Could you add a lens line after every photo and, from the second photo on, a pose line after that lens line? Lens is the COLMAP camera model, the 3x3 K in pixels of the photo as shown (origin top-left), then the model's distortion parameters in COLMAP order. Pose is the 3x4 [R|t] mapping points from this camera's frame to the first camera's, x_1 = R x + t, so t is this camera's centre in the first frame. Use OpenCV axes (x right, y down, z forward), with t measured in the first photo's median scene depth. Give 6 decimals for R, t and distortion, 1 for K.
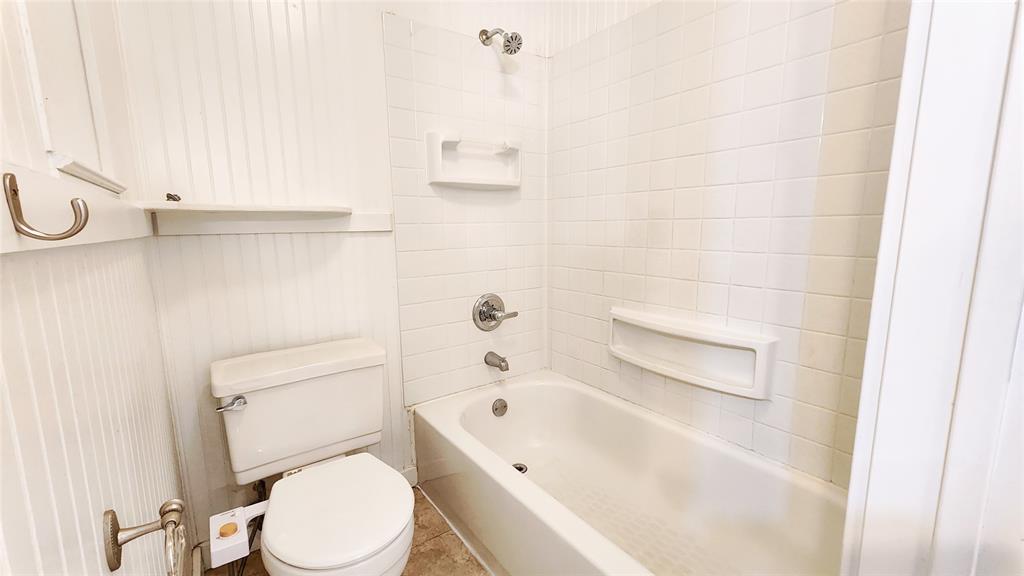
lens RADIAL K [[420.2, 0, 513.0], [0, 420.2, 293.4], [0, 0, 1]] dist [0.004846, -0.001390]
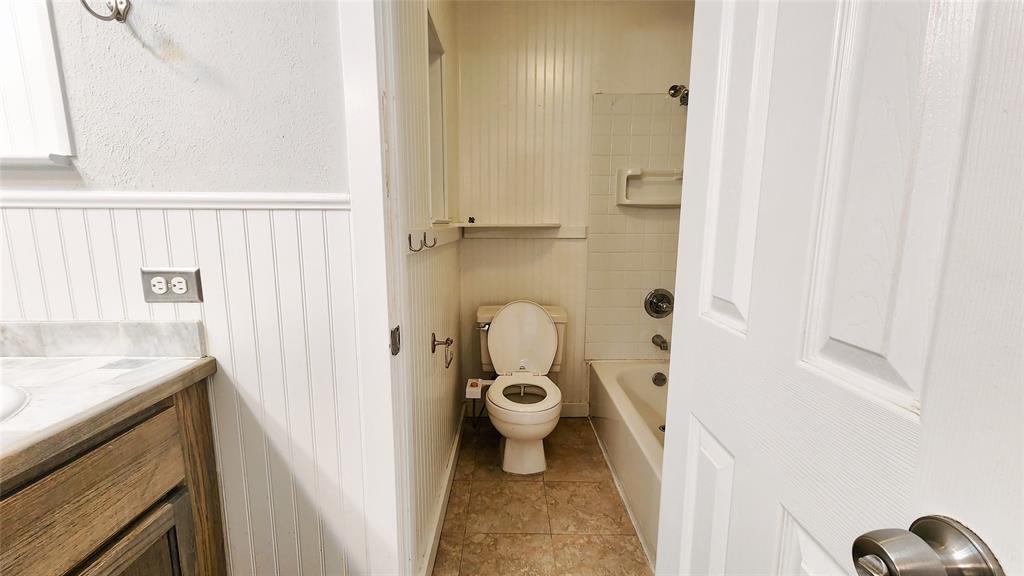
lens RADIAL K [[420.2, 0, 514.4], [0, 420.2, 290.5], [0, 0, 1]] dist [0.004846, -0.001390]
pose [[0.815124, 0.108697, -0.568997, 0.410444], [-0.107136, 0.993581, 0.036326, 0.009218], [0.569293, 0.031350, 0.821537, -0.397324]]
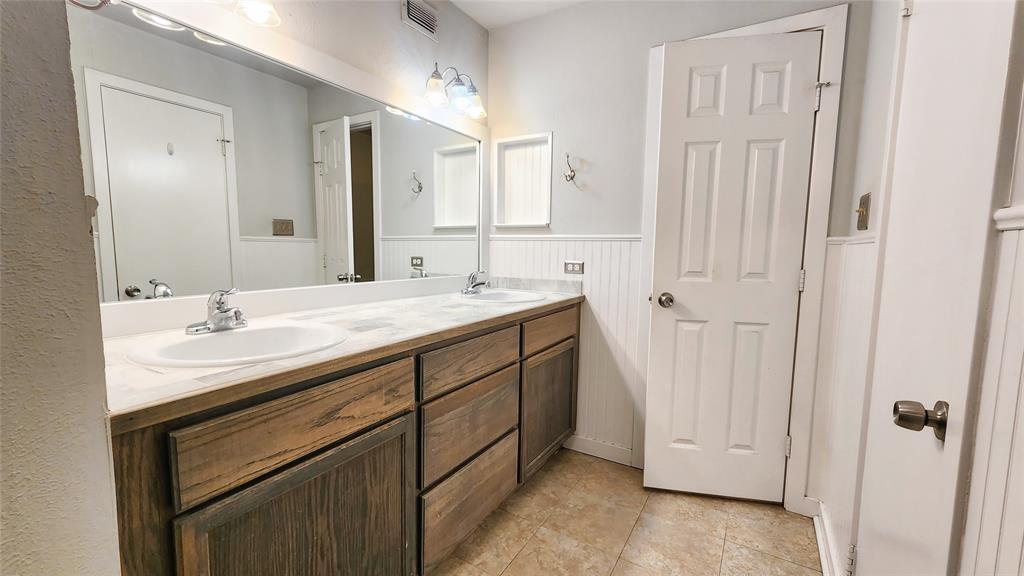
lens RADIAL K [[420.2, 0, 507.1], [0, 420.2, 291.2], [0, 0, 1]] dist [0.004846, -0.001390]
pose [[0.393553, 0.104130, -0.913385, 1.604695], [-0.171574, 0.984426, 0.038302, 0.249337], [0.903149, 0.141640, 0.405290, -1.581098]]
